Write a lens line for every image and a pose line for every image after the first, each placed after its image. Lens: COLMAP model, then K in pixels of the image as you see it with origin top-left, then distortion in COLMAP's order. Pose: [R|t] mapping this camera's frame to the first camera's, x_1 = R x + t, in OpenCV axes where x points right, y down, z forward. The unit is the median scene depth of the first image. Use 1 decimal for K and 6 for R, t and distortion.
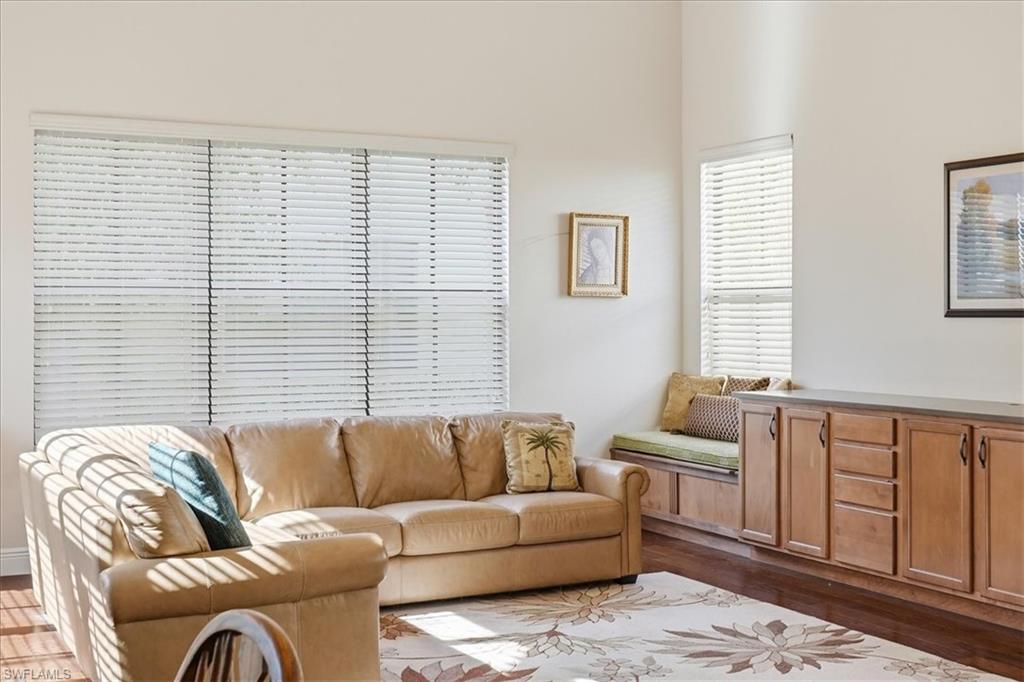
lens RADIAL K [[1313.9, 0, 510.9], [0, 1313.9, 300.9], [0, 0, 1]] dist [0.004629, 0.000000]
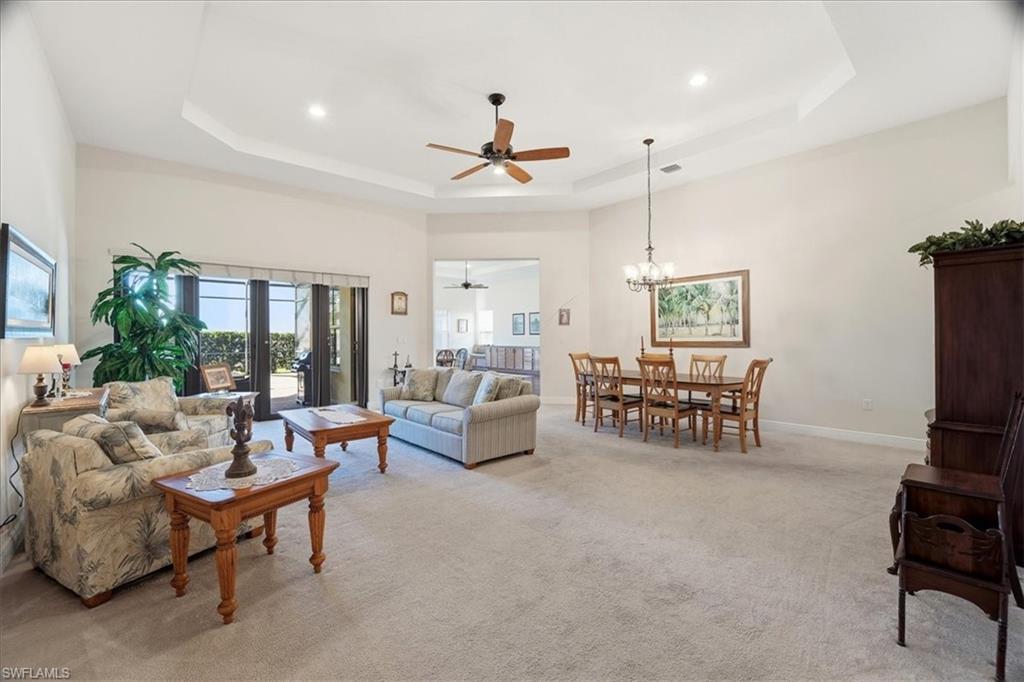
lens RADIAL K [[421.9, 0, 513.4], [0, 421.9, 334.3], [0, 0, 1]] dist [-0.023004, 0.000479]
pose [[0.969053, -0.005029, 0.246801, -0.256136], [0.005089, 0.999987, 0.000392, 0.008231], [-0.246800, 0.000876, 0.969066, -1.318418]]
